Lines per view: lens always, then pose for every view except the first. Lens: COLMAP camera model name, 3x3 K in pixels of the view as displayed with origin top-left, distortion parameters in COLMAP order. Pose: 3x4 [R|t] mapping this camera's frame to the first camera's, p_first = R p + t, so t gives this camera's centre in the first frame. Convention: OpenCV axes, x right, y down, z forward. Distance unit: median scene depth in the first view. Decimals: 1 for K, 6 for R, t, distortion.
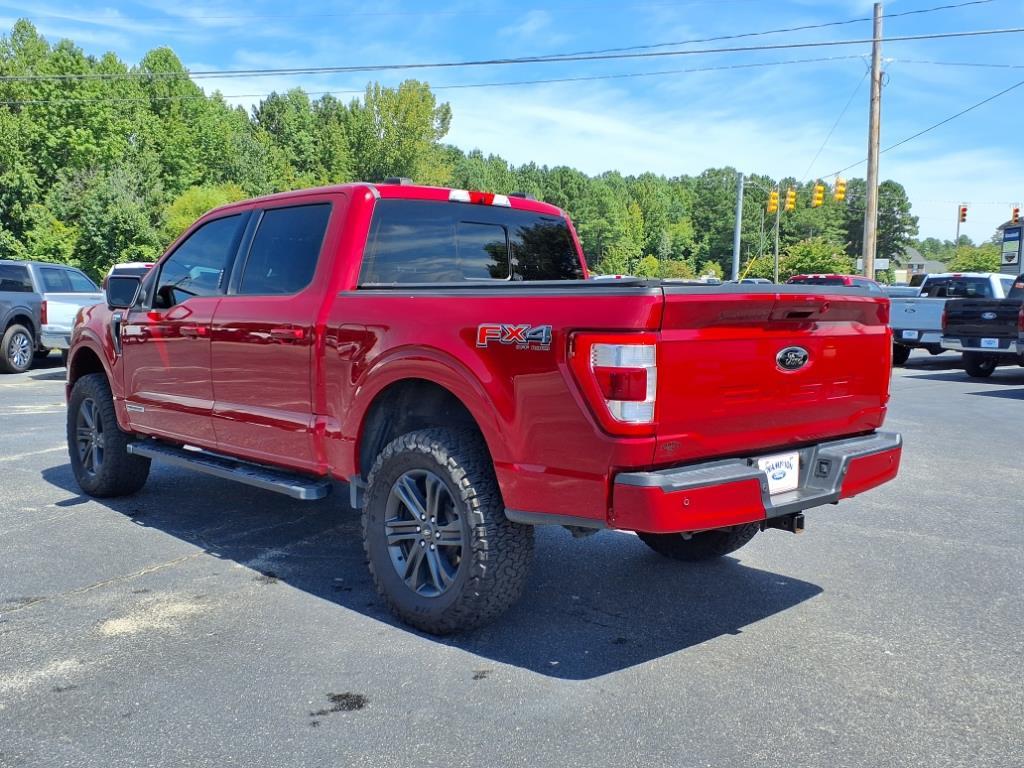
lens RADIAL K [[978.9, 0, 527.9], [0, 978.9, 399.3], [0, 0, 1]] dist [0.010993, 0.000000]
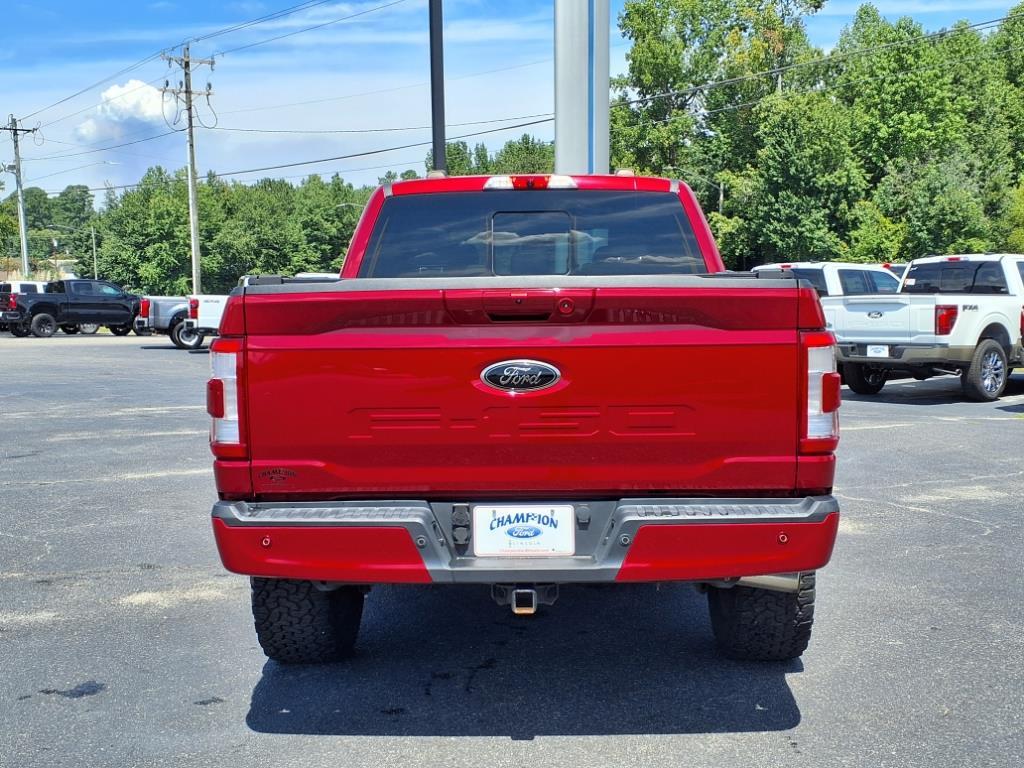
lens RADIAL K [[1136.1, 0, 524.9], [0, 1136.1, 393.5], [0, 0, 1]] dist [0.016216, 0.000000]
pose [[0.706623, 0.034892, -0.706729, 0.041900], [-0.049469, 0.998776, -0.000150, -0.001332], [0.705859, 0.035067, 0.707484, 0.019219]]
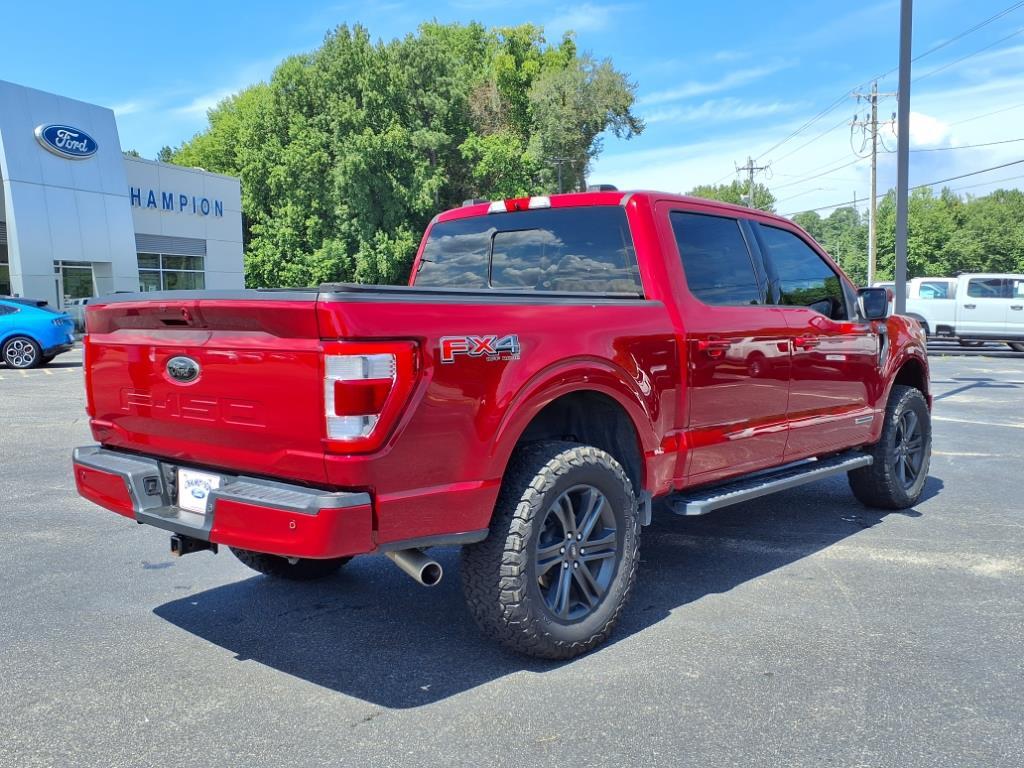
lens RADIAL K [[949.4, 0, 509.3], [0, 949.4, 393.4], [0, 0, 1]] dist [-0.005152, 0.000000]
pose [[0.075741, 0.070555, -0.994628, 0.057687], [-0.086239, 0.994219, 0.063959, -0.005009], [0.993391, 0.080932, 0.081387, 0.059480]]
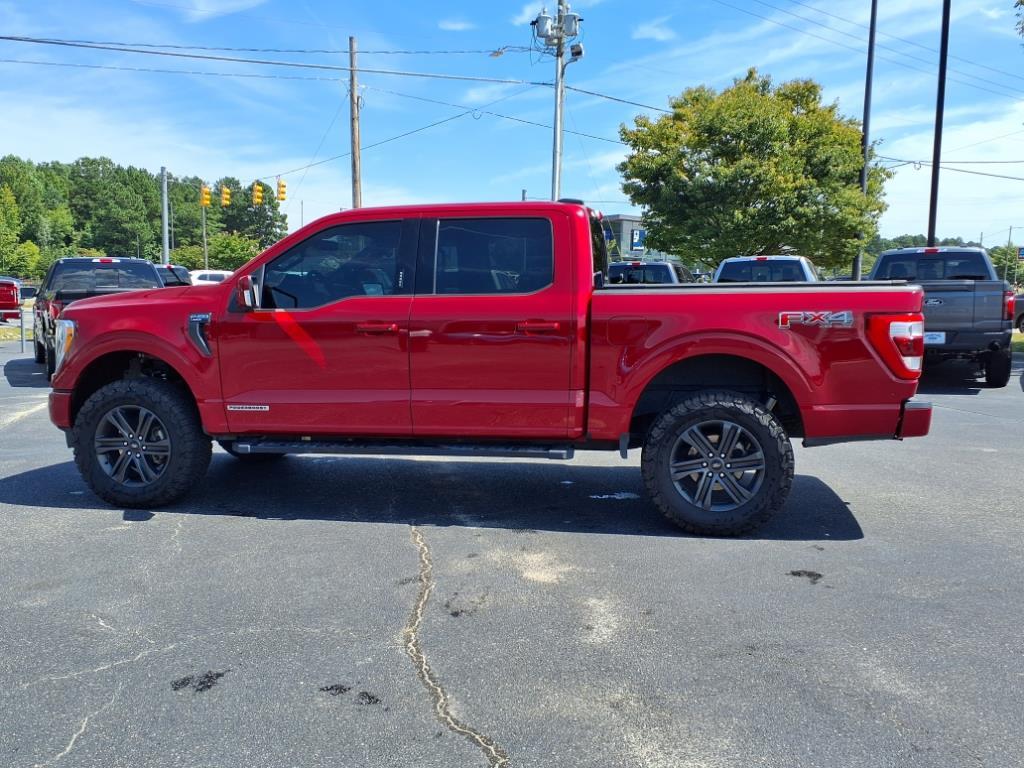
lens RADIAL K [[873.1, 0, 509.3], [0, 873.1, 412.7], [0, 0, 1]] dist [0.003825, 0.015570]
pose [[0.803921, -0.088953, 0.588046, -0.053688], [0.063879, 0.995946, 0.063327, -0.001743], [-0.591295, -0.013346, 0.806345, 0.009095]]
